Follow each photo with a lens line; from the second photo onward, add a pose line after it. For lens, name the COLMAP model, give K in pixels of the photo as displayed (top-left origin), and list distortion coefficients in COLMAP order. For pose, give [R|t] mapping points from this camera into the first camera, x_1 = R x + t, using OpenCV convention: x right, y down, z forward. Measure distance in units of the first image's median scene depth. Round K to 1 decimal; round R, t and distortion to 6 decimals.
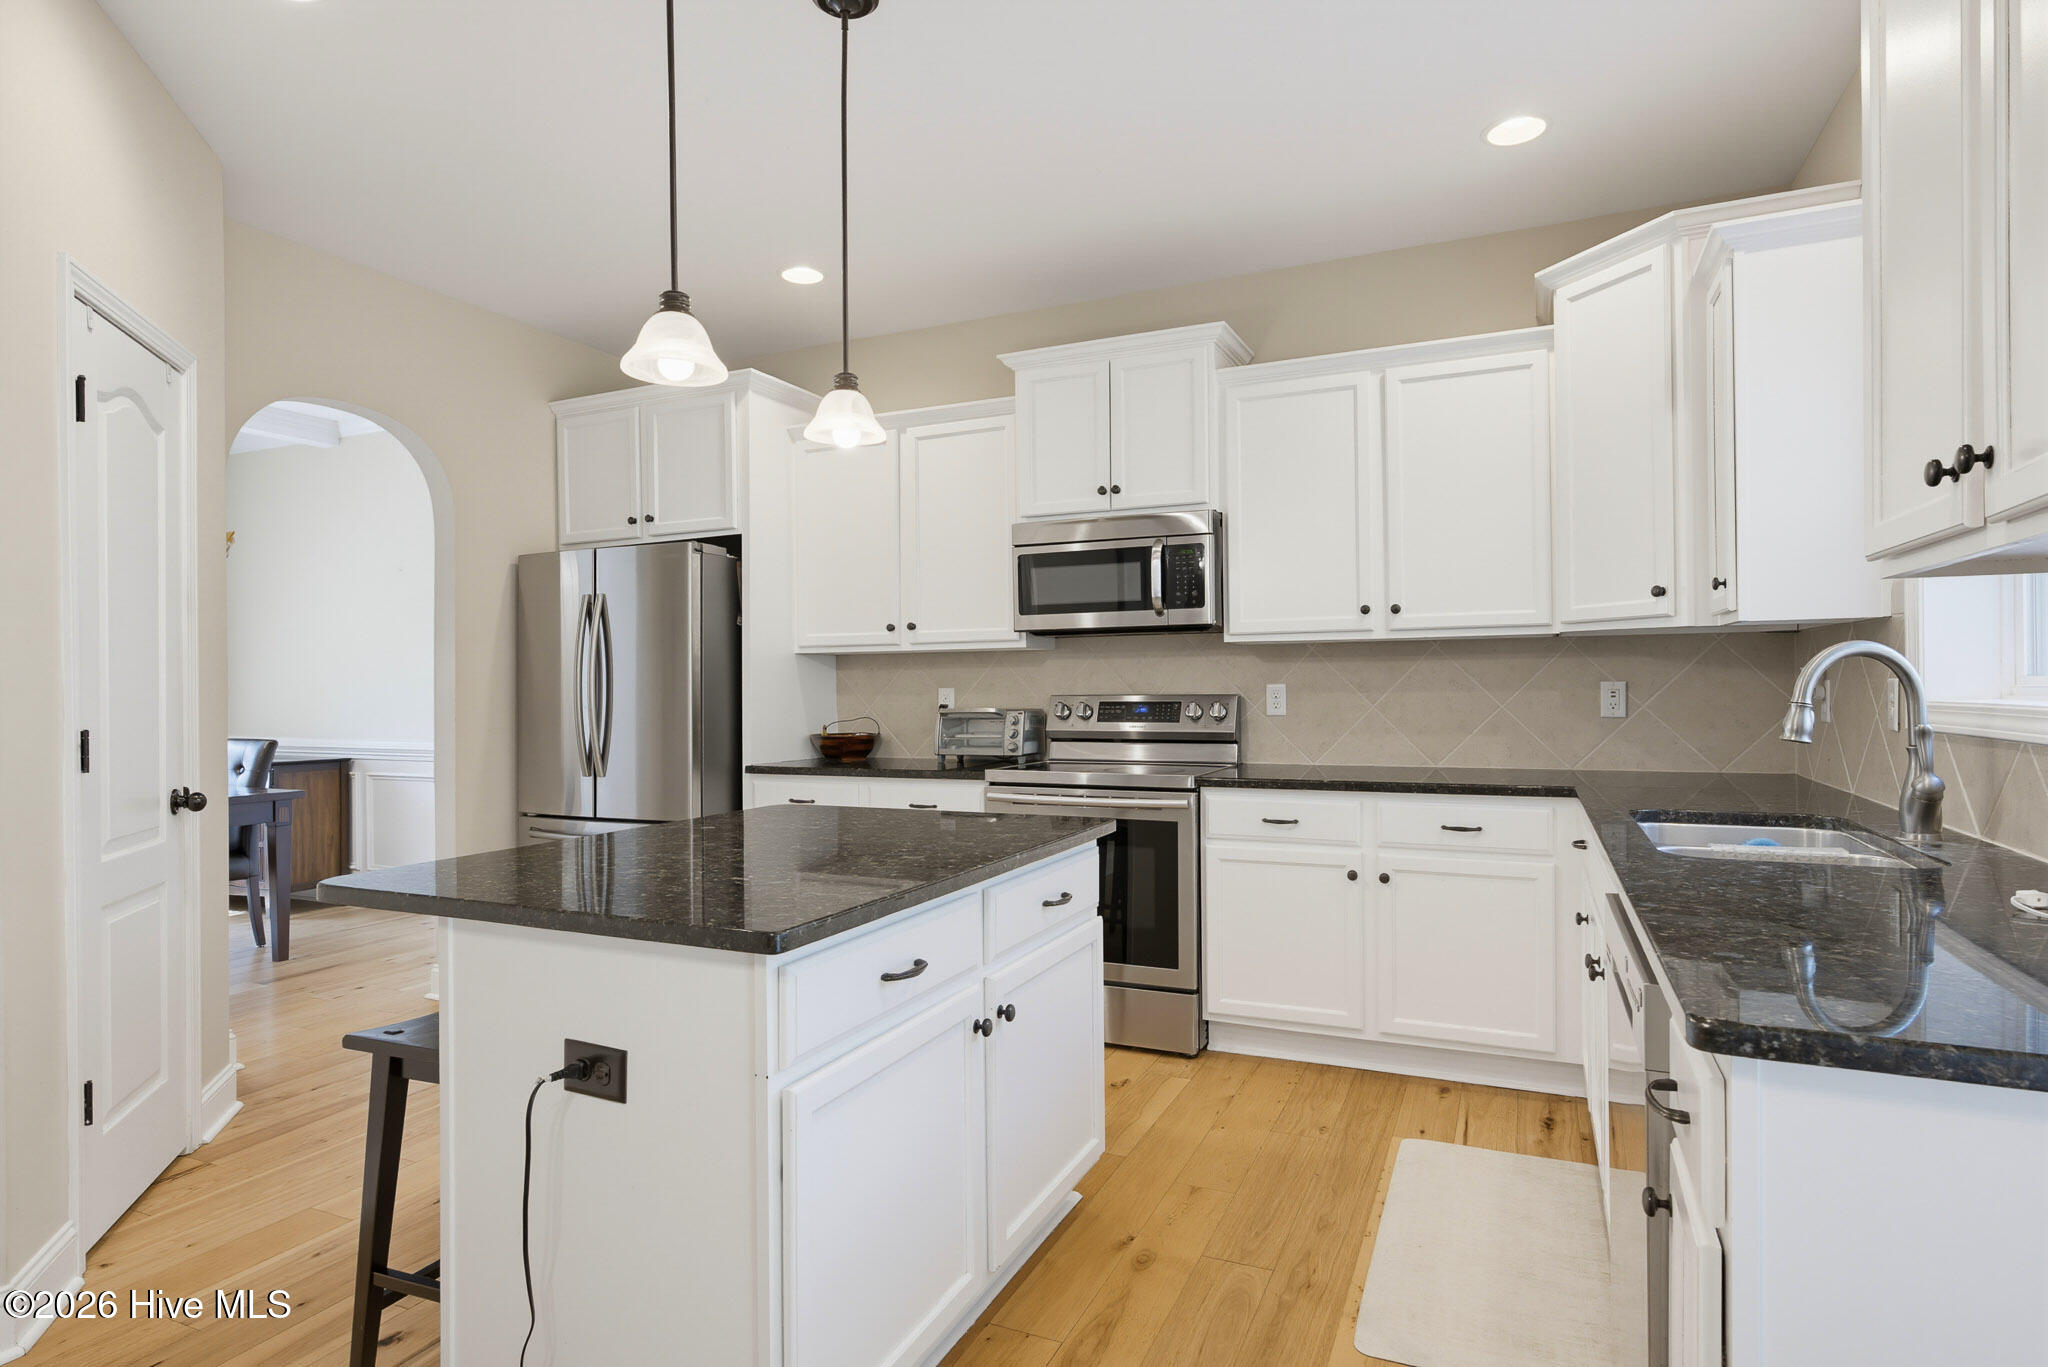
lens RADIAL K [[1092.1, 0, 1030.3], [0, 1092.1, 682.3], [0, 0, 1]] dist [-0.005030, 0.002482]
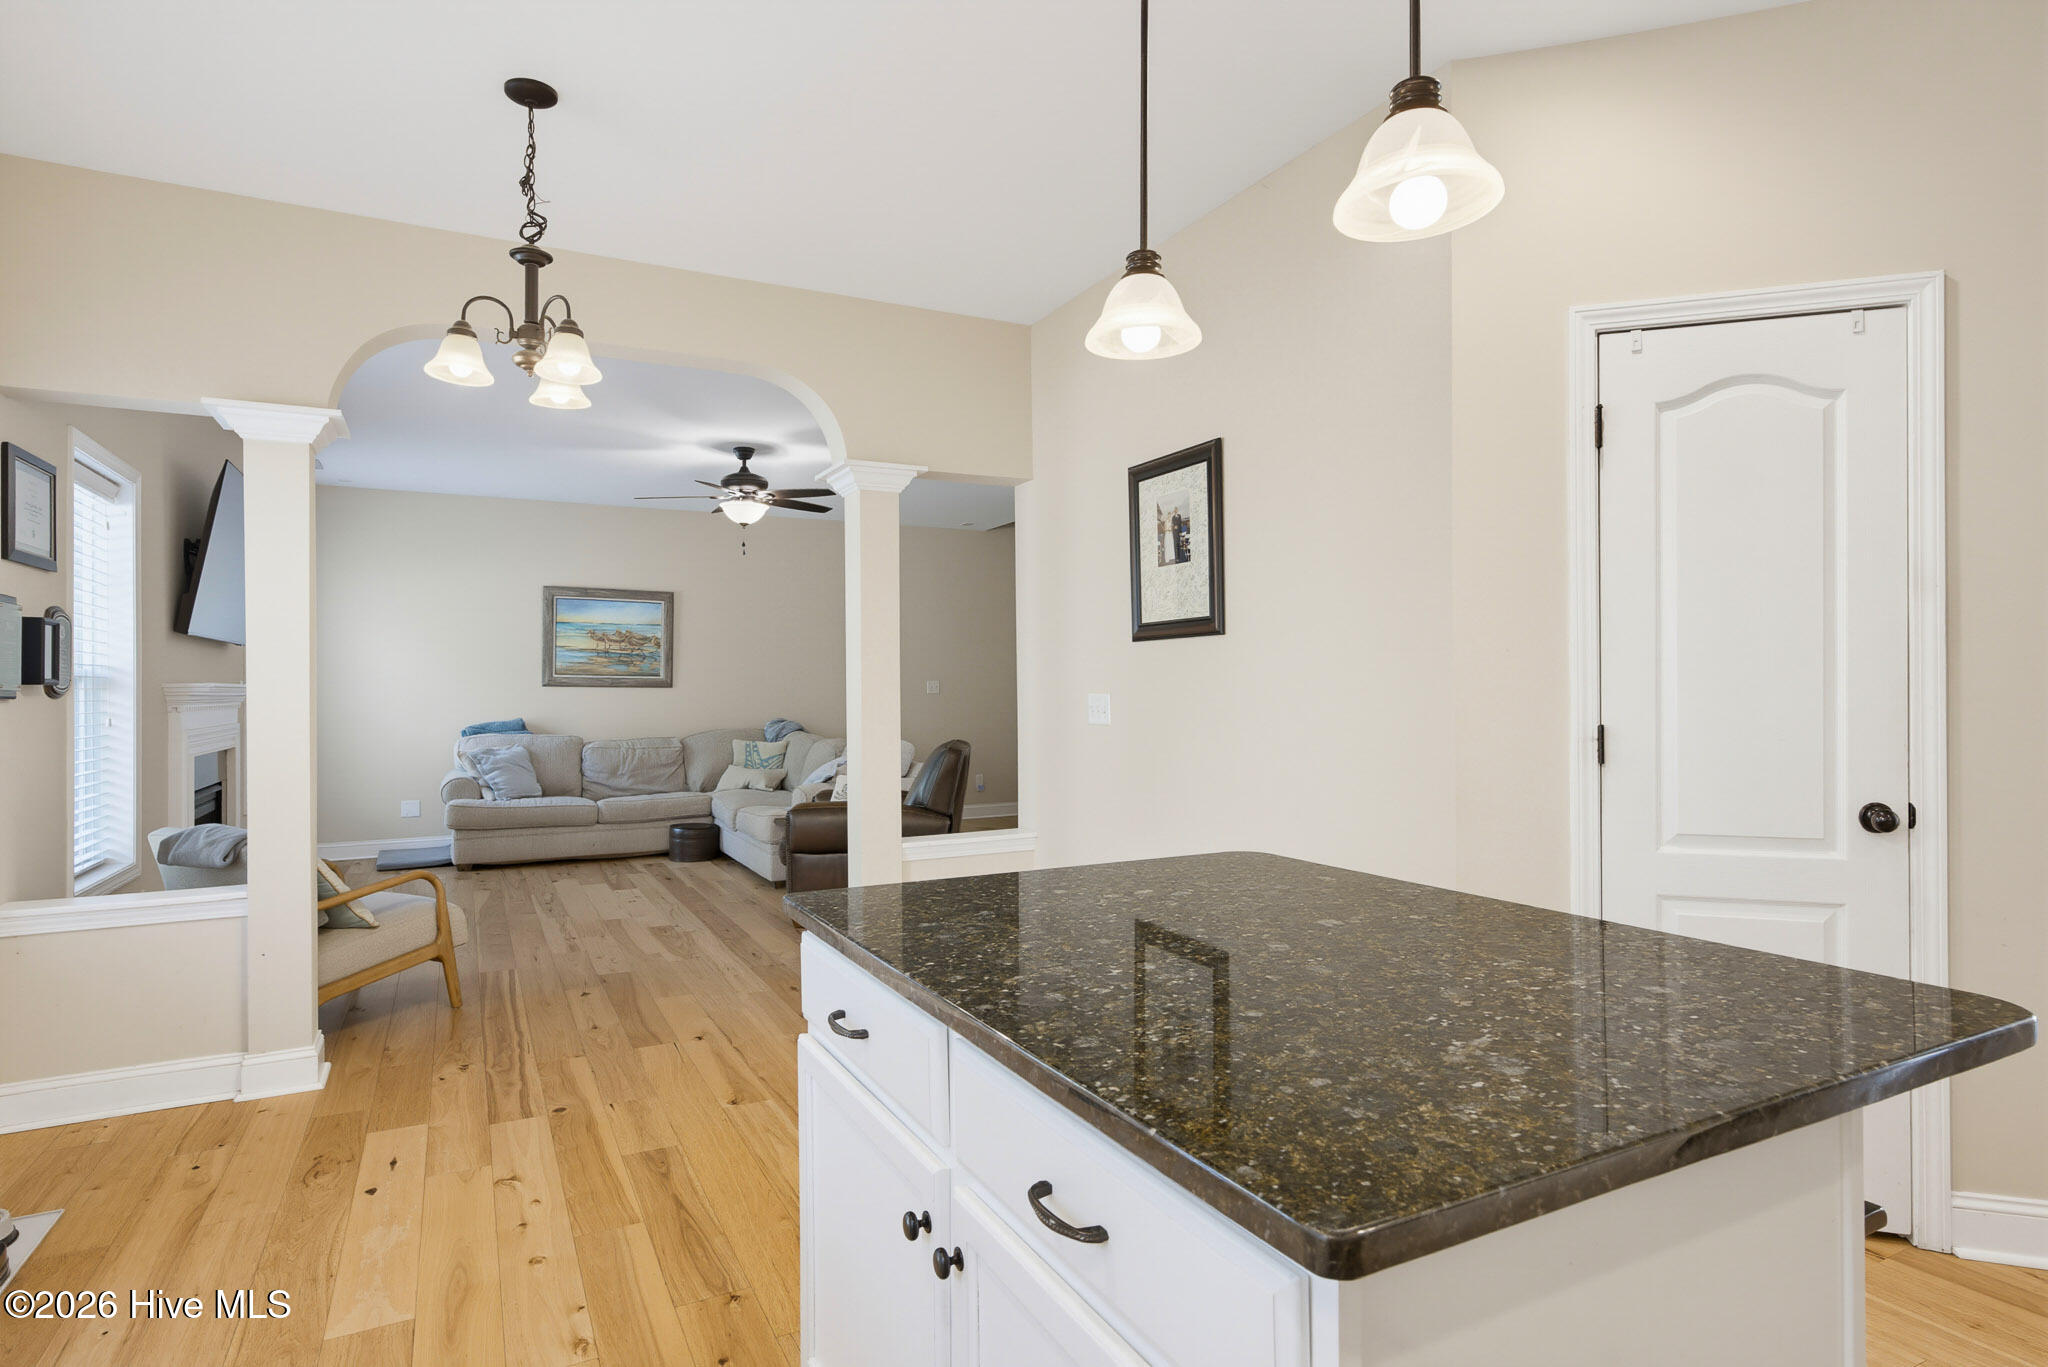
lens RADIAL K [[1092.1, 0, 1030.3], [0, 1092.1, 682.3], [0, 0, 1]] dist [-0.005030, 0.002482]
pose [[-0.619767, 0.009307, -0.784731, 0.214232], [0.016626, 0.999861, -0.001273, -0.004529], [0.784610, -0.013836, -0.619835, 0.730373]]
